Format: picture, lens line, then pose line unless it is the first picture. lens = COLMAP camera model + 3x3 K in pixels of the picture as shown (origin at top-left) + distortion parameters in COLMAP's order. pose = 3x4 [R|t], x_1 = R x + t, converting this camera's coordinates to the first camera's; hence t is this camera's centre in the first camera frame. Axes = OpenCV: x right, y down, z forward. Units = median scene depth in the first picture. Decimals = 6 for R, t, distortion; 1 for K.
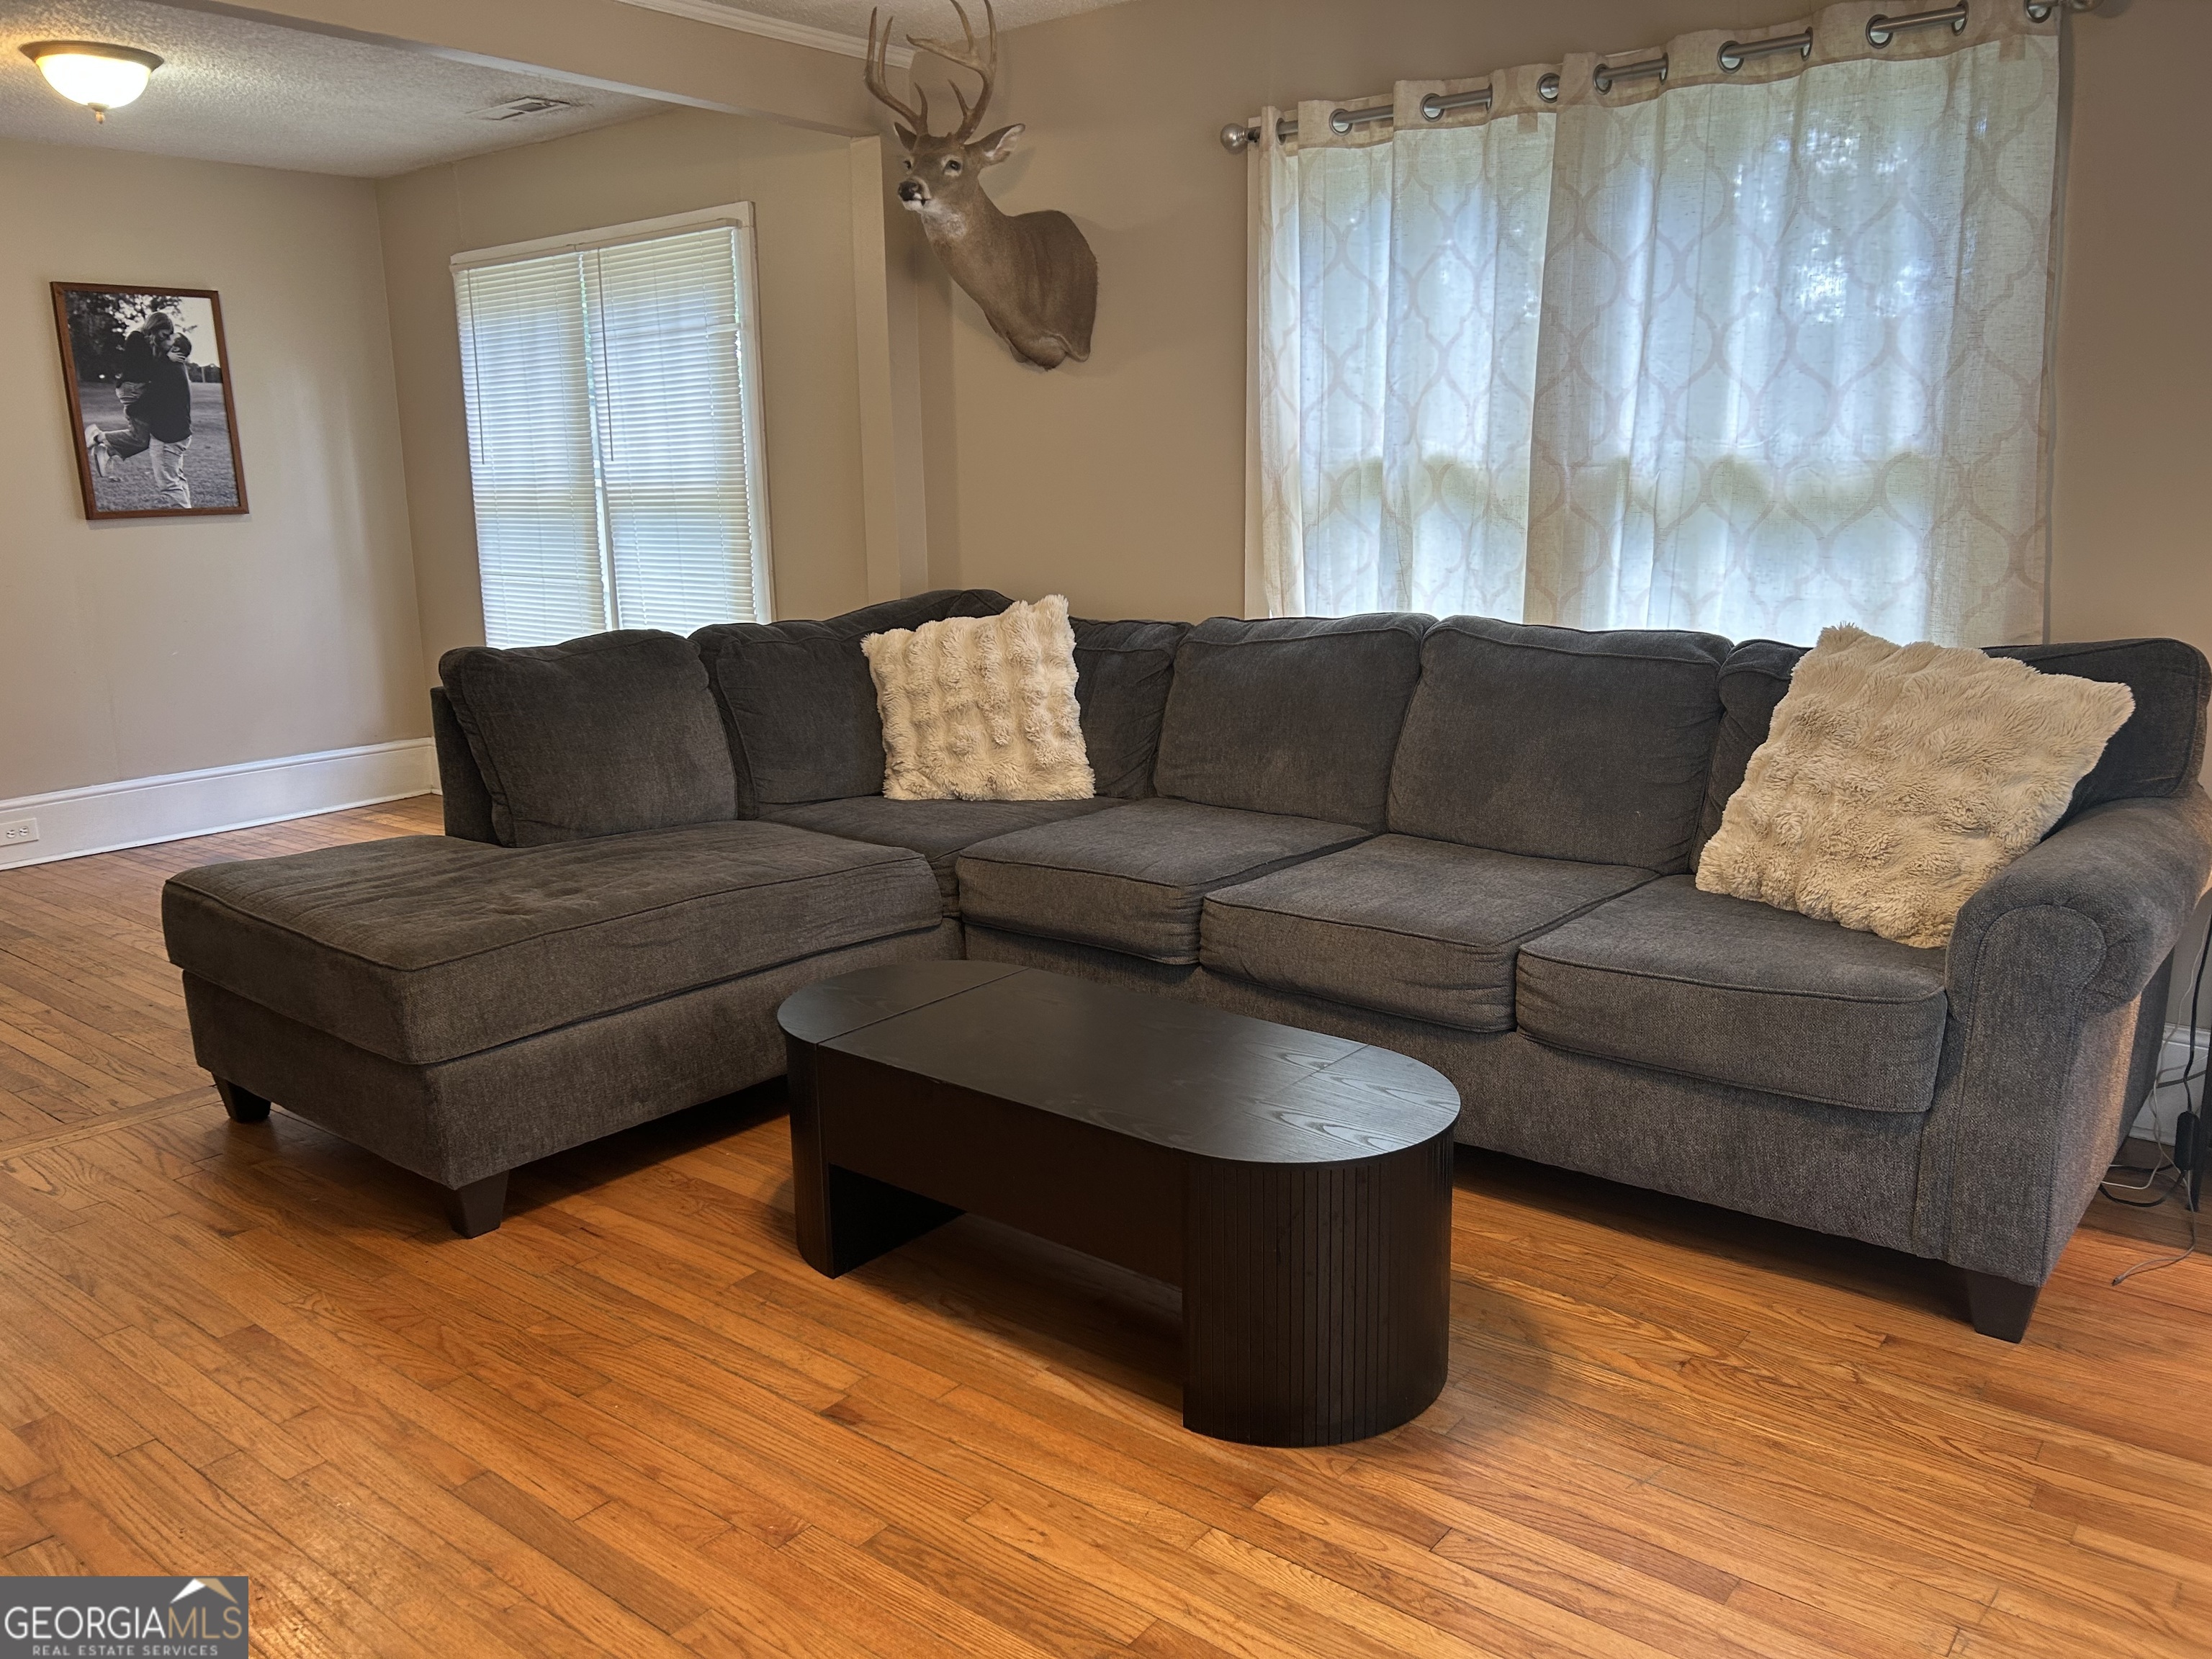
lens RADIAL K [[1680.4, 0, 1105.9], [0, 1680.4, 838.6], [0, 0, 1]] dist [0.014954, -0.016395]
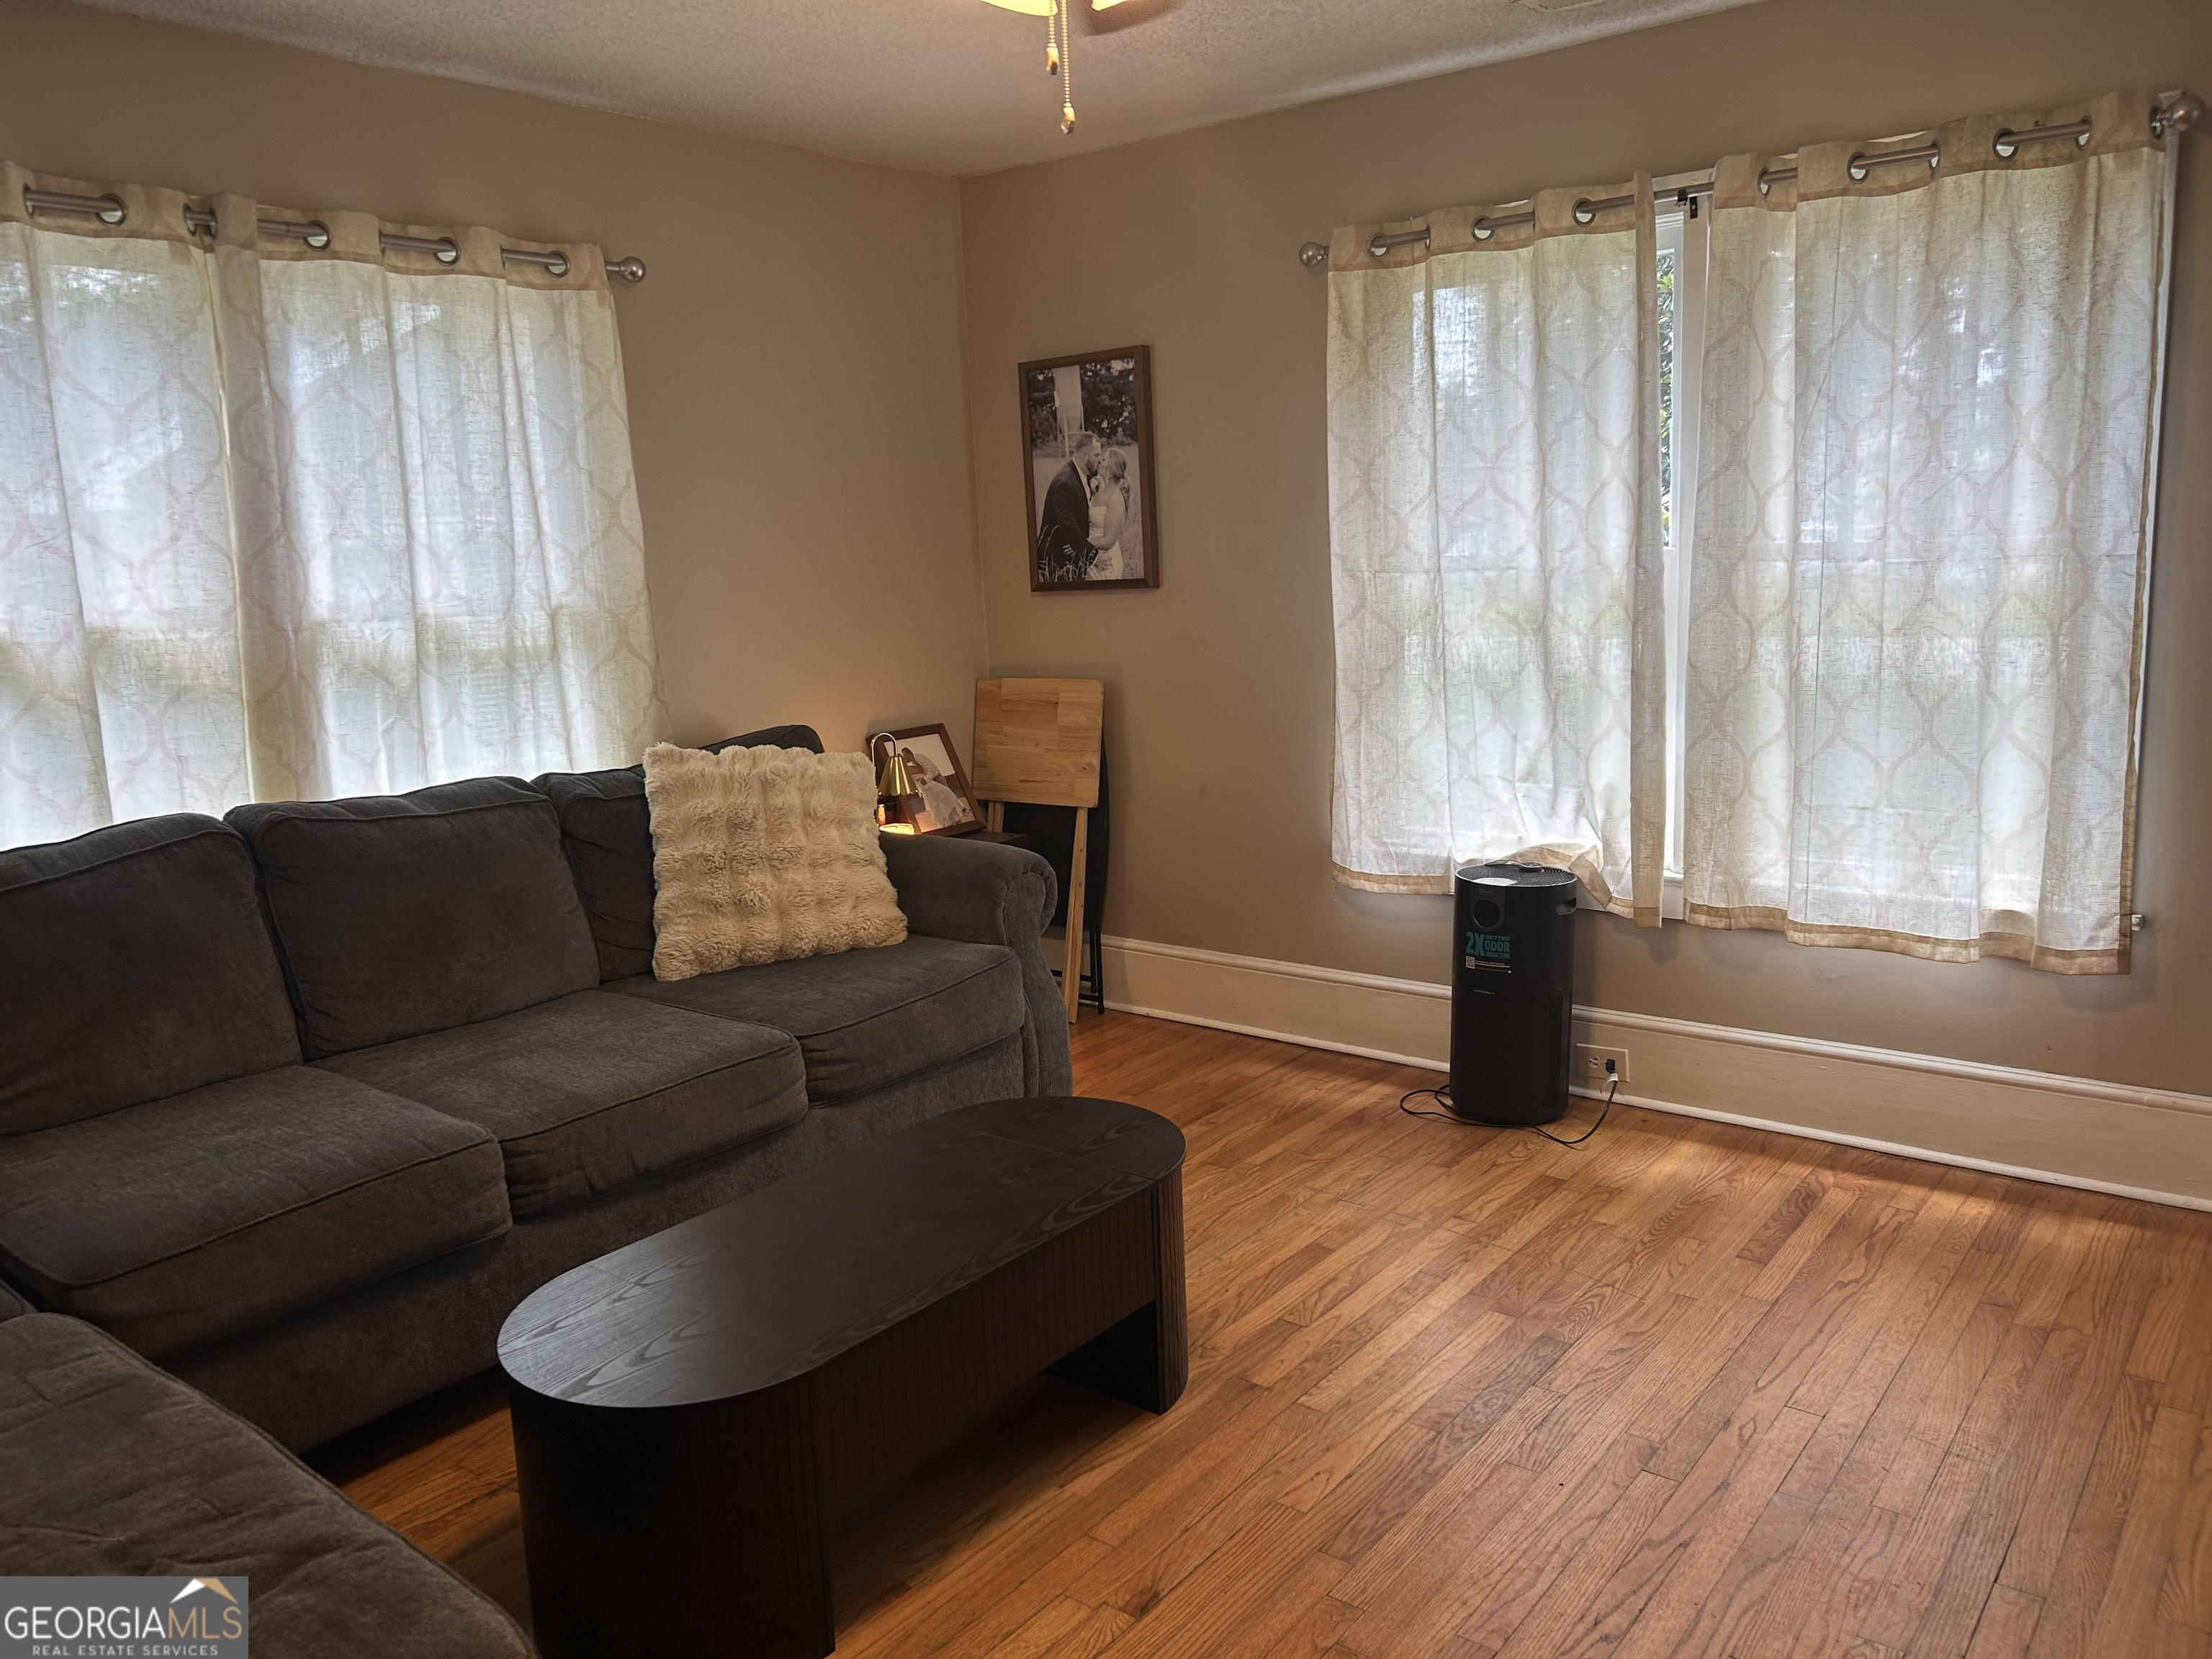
lens RADIAL K [[1680.4, 0, 1095.1], [0, 1680.4, 828.8], [0, 0, 1]] dist [0.014954, -0.016395]
pose [[-0.020118, -0.140581, 0.989865, -0.771076], [0.258017, 0.955798, 0.140987, -0.155638], [-0.965931, 0.258238, 0.017043, 0.681286]]
